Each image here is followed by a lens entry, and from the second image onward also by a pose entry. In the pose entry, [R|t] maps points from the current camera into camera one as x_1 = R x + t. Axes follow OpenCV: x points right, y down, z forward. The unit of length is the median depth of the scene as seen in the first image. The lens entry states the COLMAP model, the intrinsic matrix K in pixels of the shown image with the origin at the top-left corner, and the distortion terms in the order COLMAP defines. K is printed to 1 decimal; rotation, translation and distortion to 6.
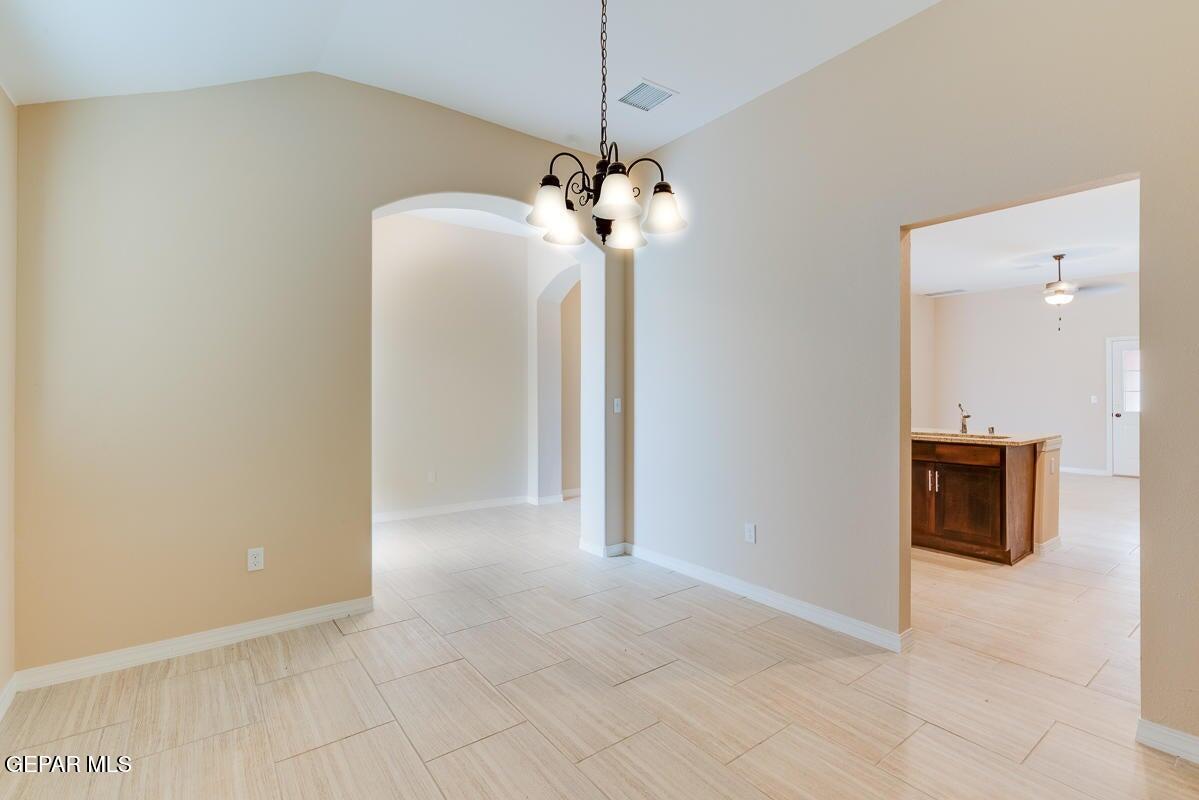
lens RADIAL K [[546.5, 0, 599.0], [0, 546.5, 389.9], [0, 0, 1]] dist [0.002364, 0.000340]
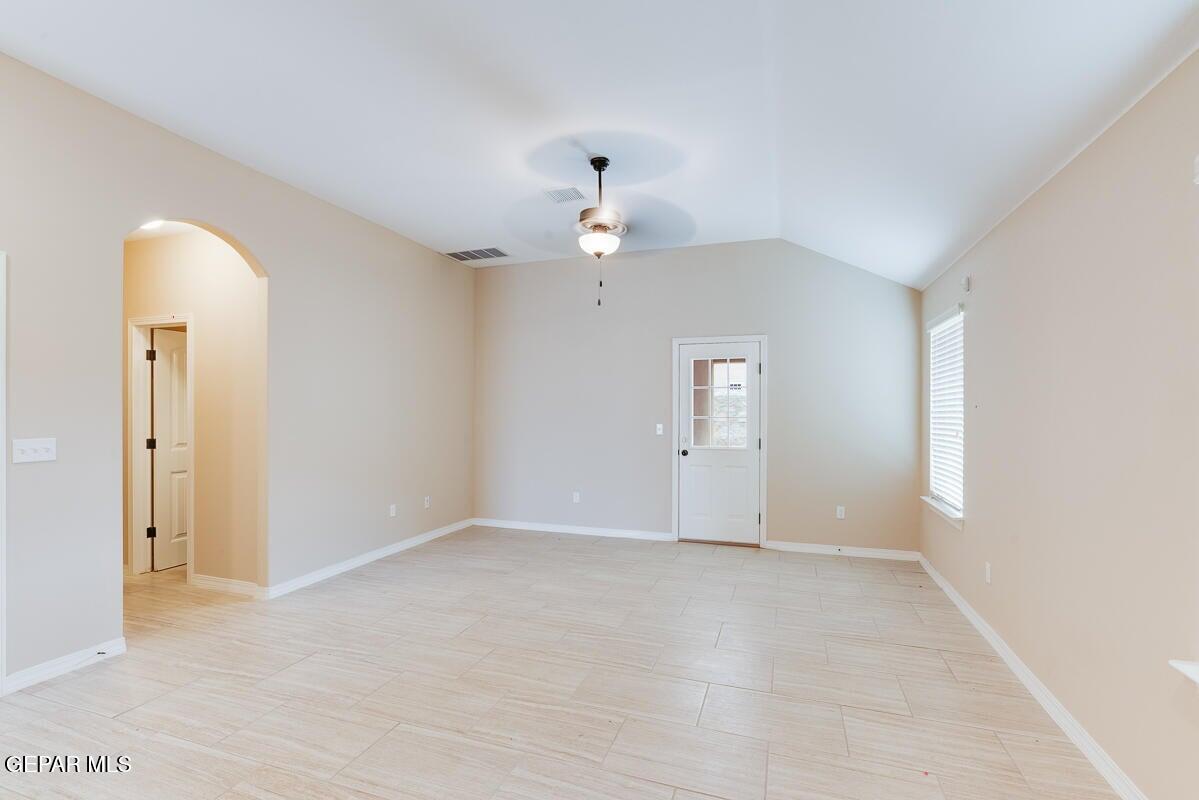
lens RADIAL K [[542.6, 0, 600.6], [0, 542.6, 411.7], [0, 0, 1]] dist [-0.008227, 0.000688]
pose [[0.829035, -0.000463, 0.559196, 0.557552], [-0.006131, 0.999932, 0.009918, -0.012902], [-0.559163, -0.011651, 0.828976, 0.576357]]
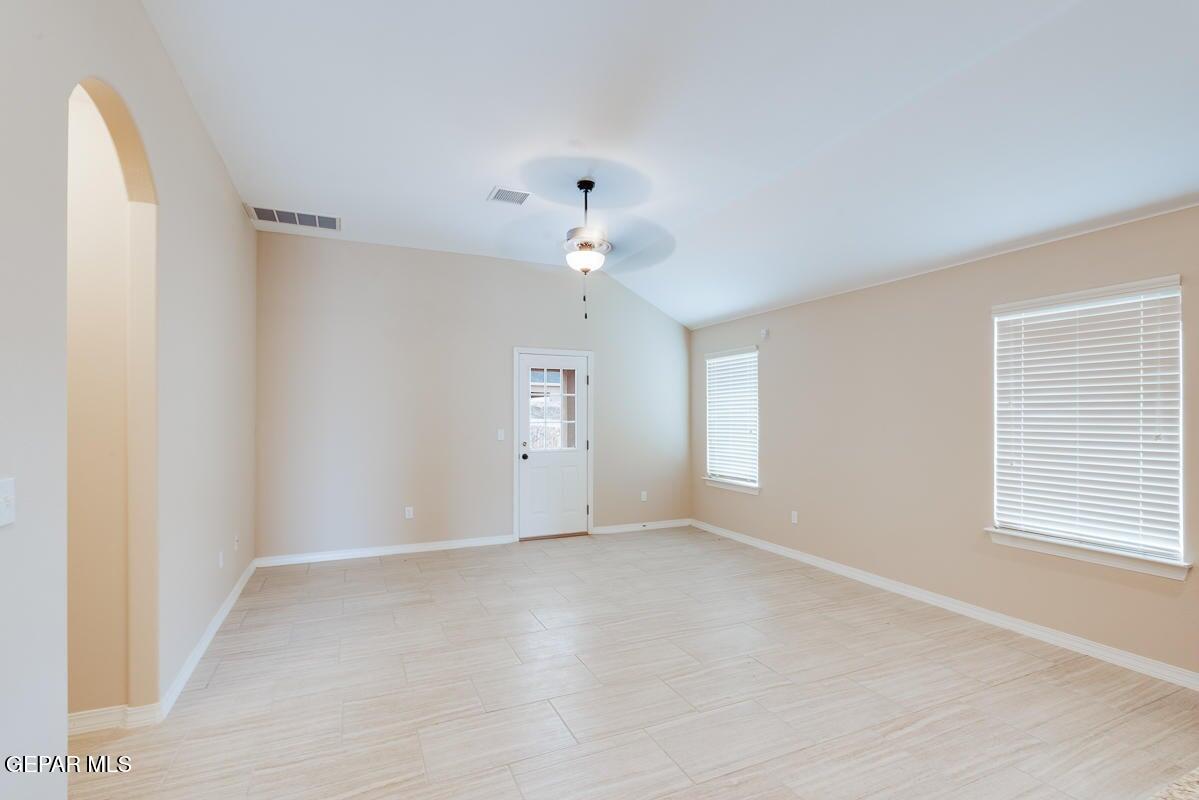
lens RADIAL K [[542.6, 0, 600.6], [0, 542.6, 411.7], [0, 0, 1]] dist [-0.008227, 0.000688]
pose [[0.212299, 0.007079, 0.977179, 0.310909], [-0.008154, 0.999952, -0.005473, -0.011045], [-0.977171, -0.006806, 0.212347, 0.871396]]
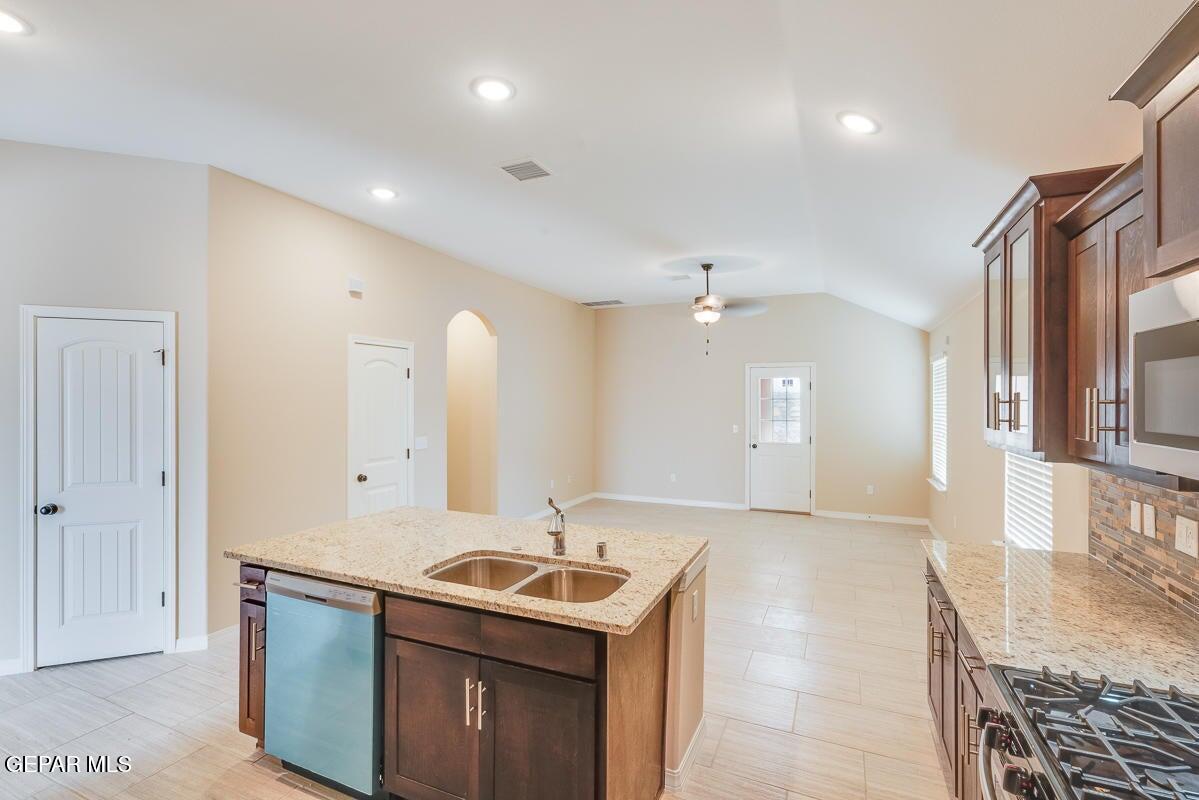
lens RADIAL K [[545.7, 0, 599.5], [0, 545.7, 400.0], [0, 0, 1]] dist [0.002647, 0.000298]
pose [[0.875380, 0.002461, 0.483430, 0.296272], [-0.006328, 0.999960, 0.006370, -0.043805], [-0.483395, -0.008635, 0.875360, 0.351680]]
